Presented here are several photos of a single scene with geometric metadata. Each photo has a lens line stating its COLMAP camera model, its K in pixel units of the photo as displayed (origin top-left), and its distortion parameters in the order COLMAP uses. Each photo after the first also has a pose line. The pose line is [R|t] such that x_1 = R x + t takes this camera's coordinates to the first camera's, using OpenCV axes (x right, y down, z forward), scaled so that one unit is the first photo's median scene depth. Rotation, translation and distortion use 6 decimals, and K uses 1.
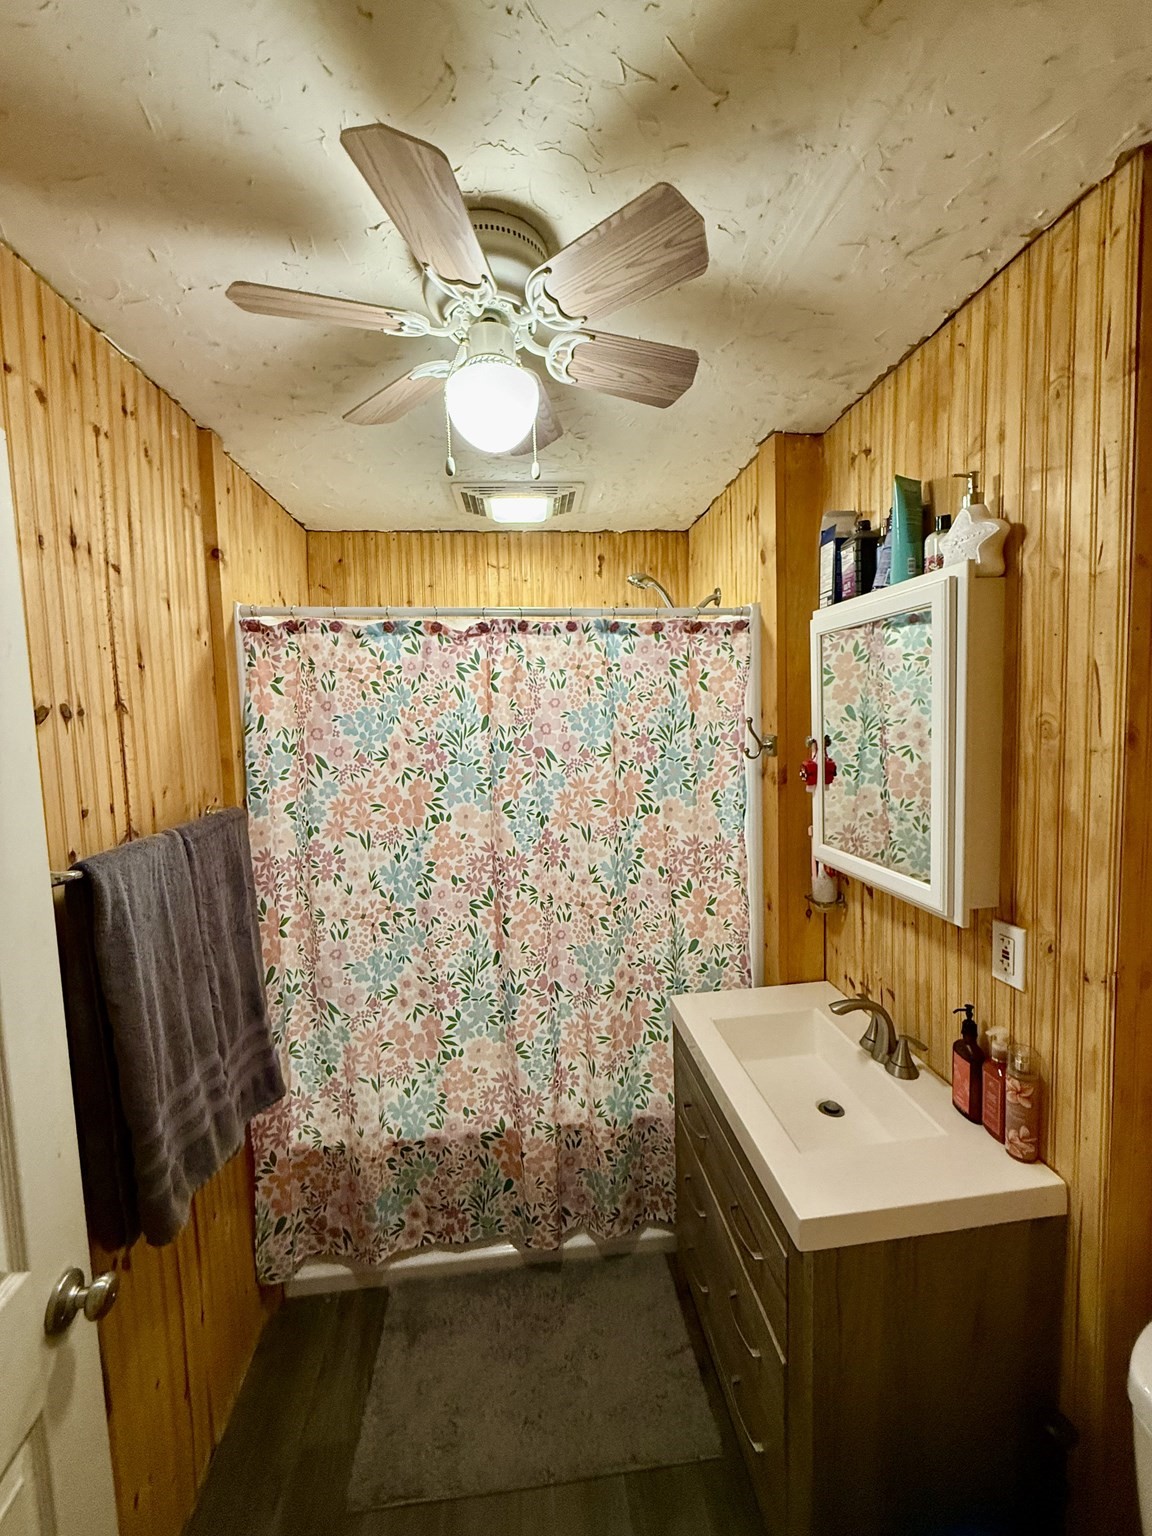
lens RADIAL K [[612.9, 0, 574.9], [0, 612.9, 766.5], [0, 0, 1]] dist [-0.000385, 0.000538]
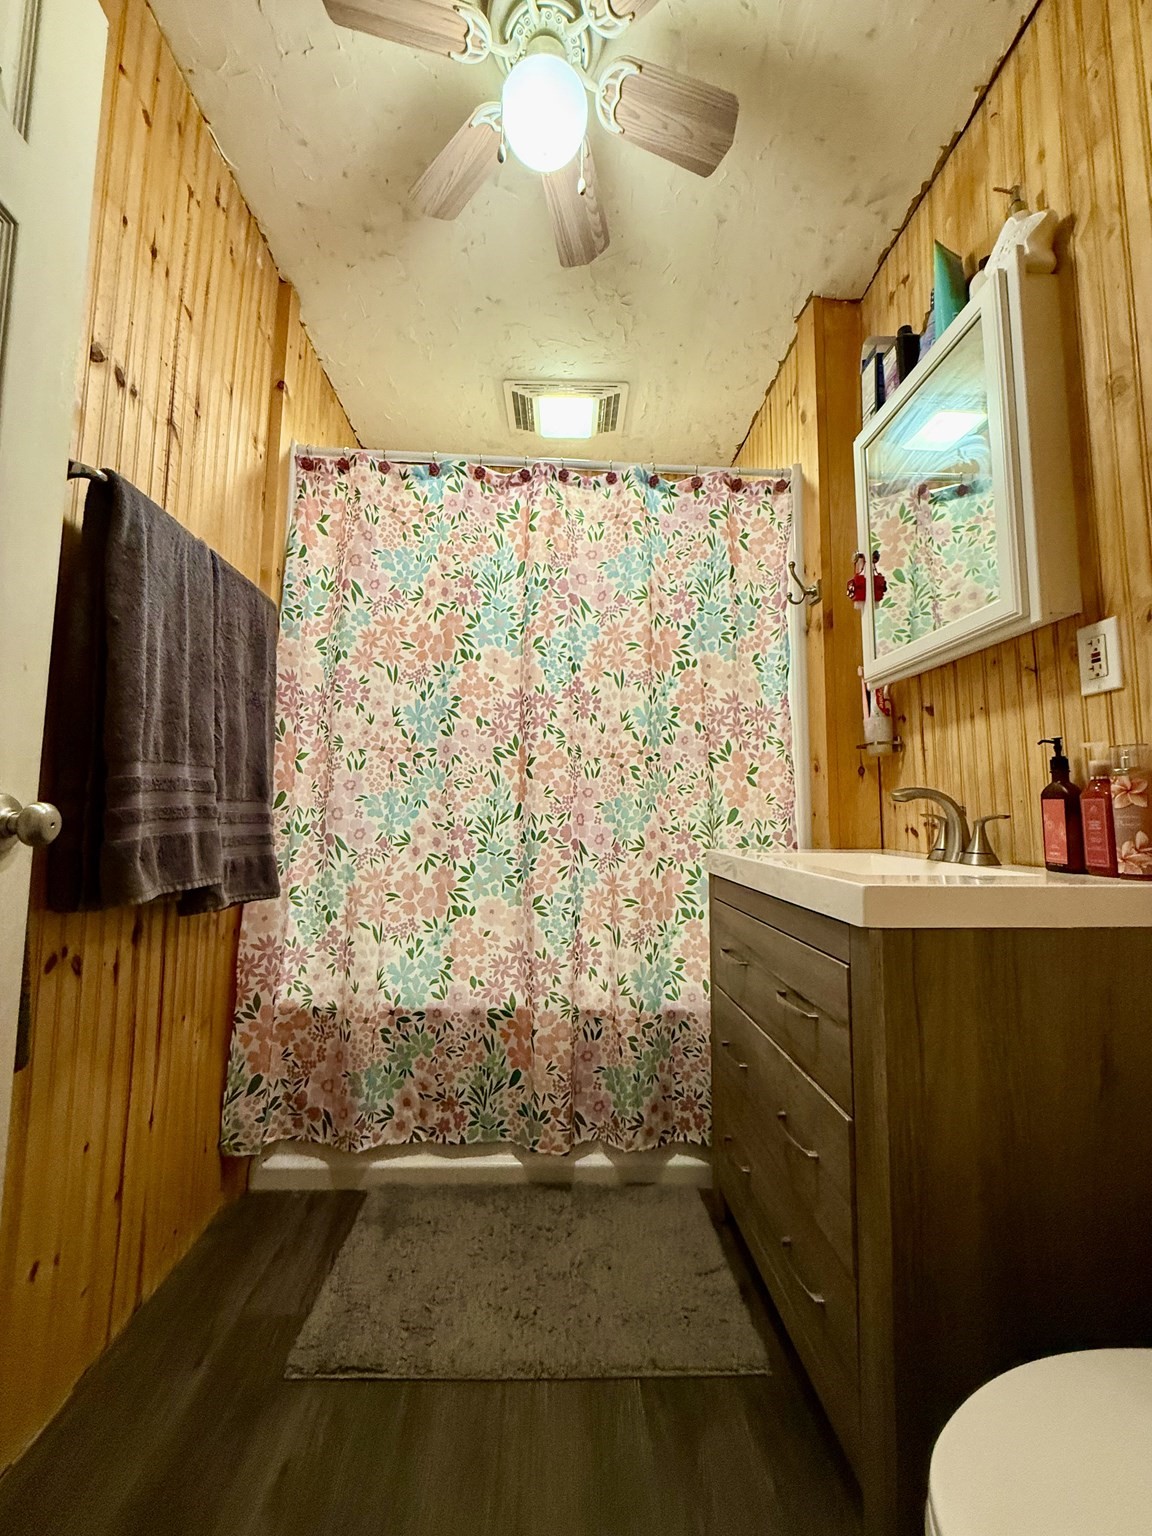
lens RADIAL K [[612.9, 0, 575.0], [0, 612.9, 761.5], [0, 0, 1]] dist [-0.000385, 0.000538]
pose [[0.997192, 0.035480, -0.065953, 0.017418], [-0.046343, 0.984133, -0.171272, 0.402982], [0.058830, 0.173847, 0.983014, 0.079949]]
